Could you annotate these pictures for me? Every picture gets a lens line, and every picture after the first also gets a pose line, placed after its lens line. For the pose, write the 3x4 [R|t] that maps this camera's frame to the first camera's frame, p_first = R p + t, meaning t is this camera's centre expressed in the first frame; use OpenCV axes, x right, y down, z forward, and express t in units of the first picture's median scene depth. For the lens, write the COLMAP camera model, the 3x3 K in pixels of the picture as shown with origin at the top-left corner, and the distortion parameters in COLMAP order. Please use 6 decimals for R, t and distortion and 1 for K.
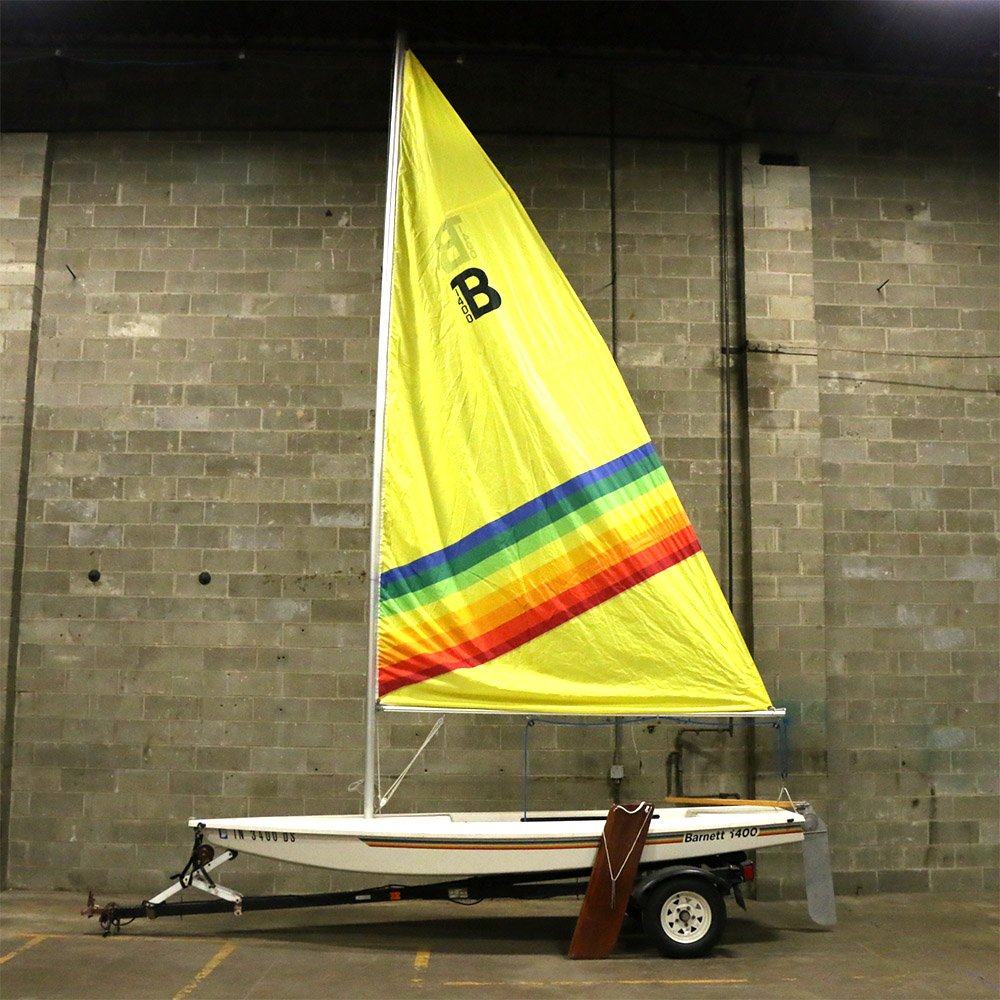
lens RADIAL K [[1255.8, 0, 500.0], [0, 1255.8, 500.0], [0, 0, 1]] dist [-0.130372, 0.050082]
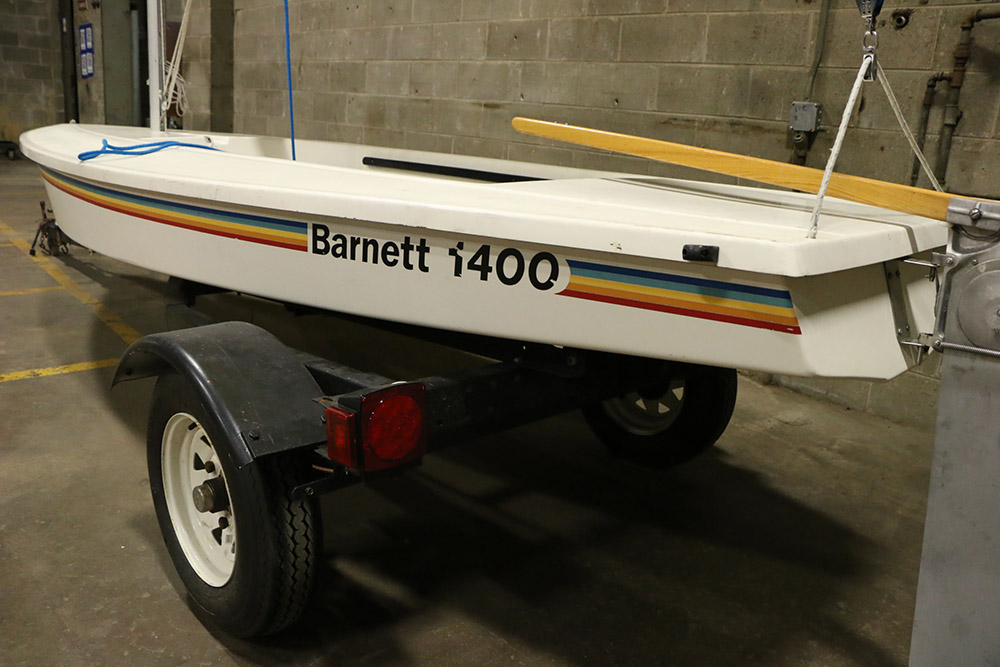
lens RADIAL K [[845.5, 0, 500.0], [0, 845.5, 333.5], [0, 0, 1]] dist [-0.217920, 0.215893]
pose [[0.629911, 0.236793, -0.739690, 0.268064], [0.065844, 0.932680, 0.354646, 0.185640], [0.773871, -0.272099, 0.571914, 0.750916]]
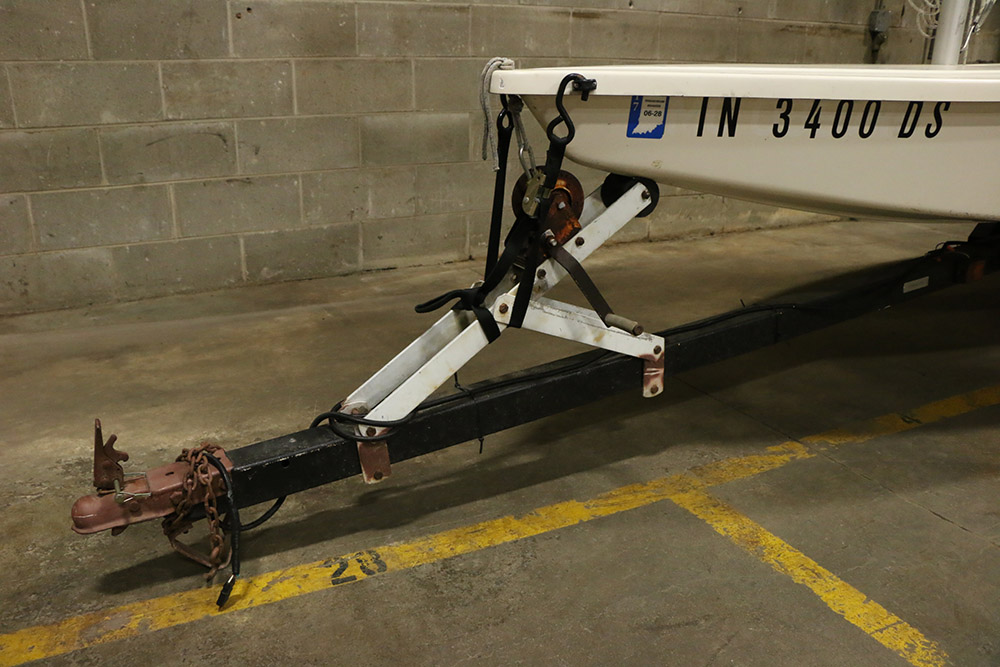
lens RADIAL K [[845.5, 0, 500.0], [0, 845.5, 333.5], [0, 0, 1]] dist [-0.217920, 0.215893]
pose [[0.902715, -0.139259, 0.407079, -0.271975], [-0.064583, 0.891587, 0.448221, 0.196270], [-0.425365, -0.430906, 0.795855, 0.717188]]
